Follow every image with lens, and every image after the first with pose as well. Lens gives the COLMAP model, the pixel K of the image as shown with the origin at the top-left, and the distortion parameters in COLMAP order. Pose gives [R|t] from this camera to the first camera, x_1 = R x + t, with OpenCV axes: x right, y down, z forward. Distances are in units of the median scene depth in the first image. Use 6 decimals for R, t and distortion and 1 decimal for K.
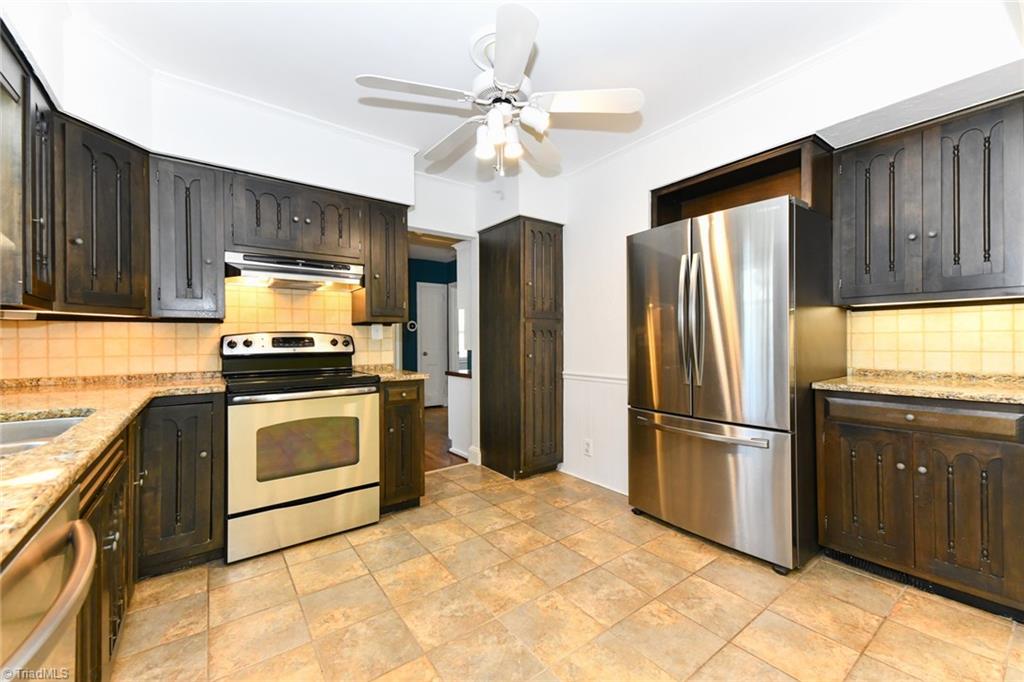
lens RADIAL K [[409.6, 0, 511.9], [0, 409.6, 340.7], [0, 0, 1]] dist [0.013457, -0.006561]
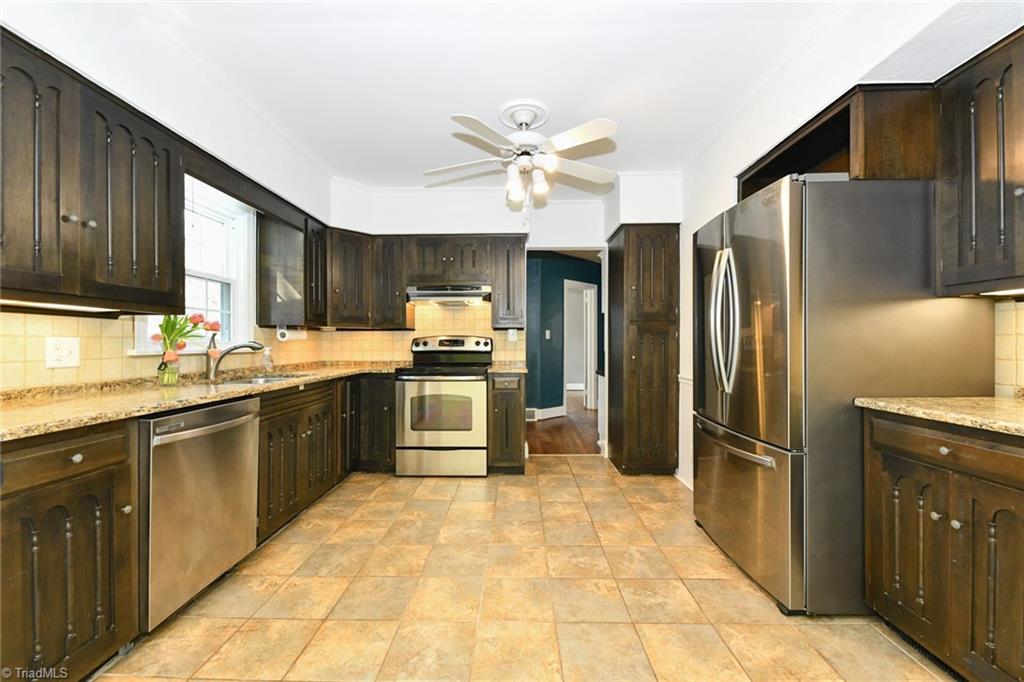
lens RADIAL K [[409.6, 0, 495.9], [0, 409.6, 341.1], [0, 0, 1]] dist [0.013457, -0.006561]
pose [[0.787721, 0.002487, -0.616027, 0.532768], [-0.002581, 0.999996, 0.000737, -0.004648], [0.616027, 0.001009, 0.787725, -0.042385]]
